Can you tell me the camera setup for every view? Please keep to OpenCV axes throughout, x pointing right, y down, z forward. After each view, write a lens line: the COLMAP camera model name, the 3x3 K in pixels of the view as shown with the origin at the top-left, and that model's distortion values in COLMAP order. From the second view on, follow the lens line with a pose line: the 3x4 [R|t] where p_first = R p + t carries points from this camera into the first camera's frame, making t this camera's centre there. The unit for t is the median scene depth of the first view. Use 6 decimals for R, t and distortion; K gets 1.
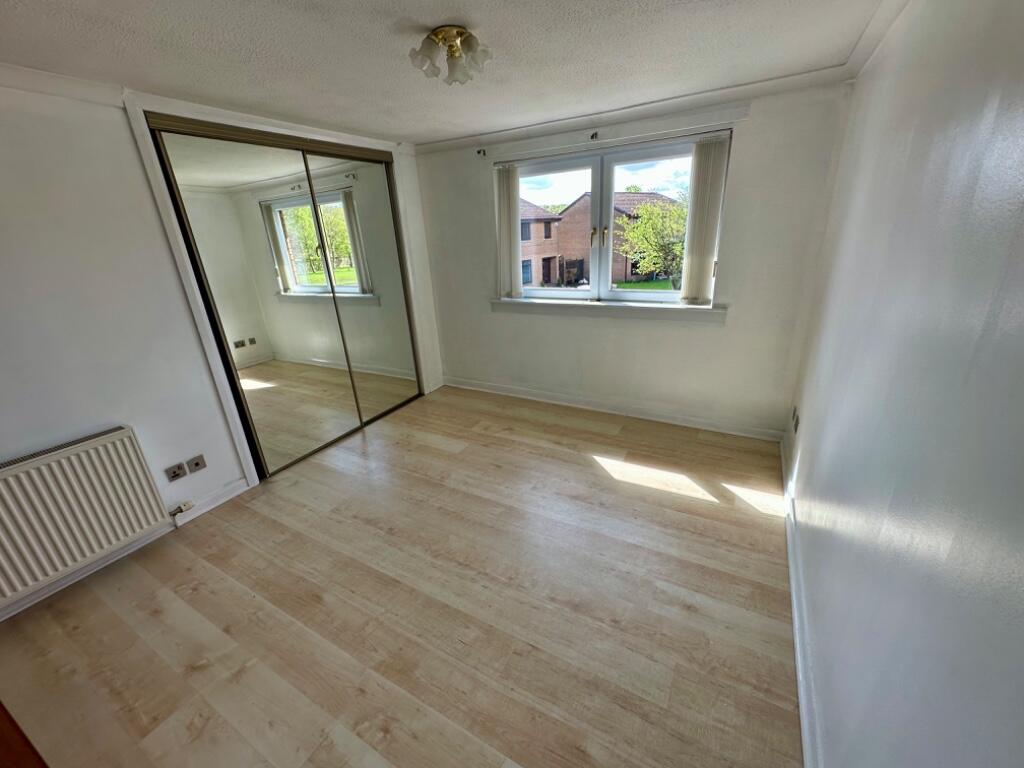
lens RADIAL K [[412.3, 0, 511.1], [0, 412.3, 383.7], [0, 0, 1]] dist [-0.003540, 0.000983]
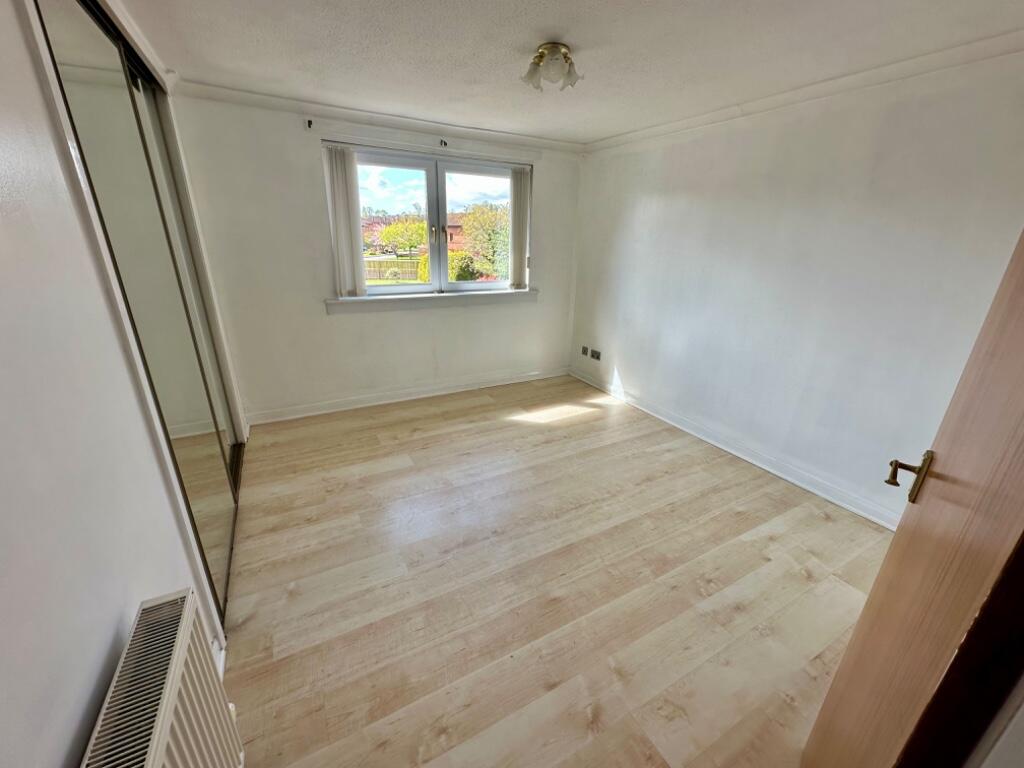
lens RADIAL K [[412.3, 0, 512.1], [0, 412.3, 383.9], [0, 0, 1]] dist [-0.003540, 0.000983]
pose [[0.520106, -0.230014, 0.822547, -0.772930], [0.249137, 0.962030, 0.111487, -0.050944], [-0.816958, 0.146942, 0.557662, 0.321499]]
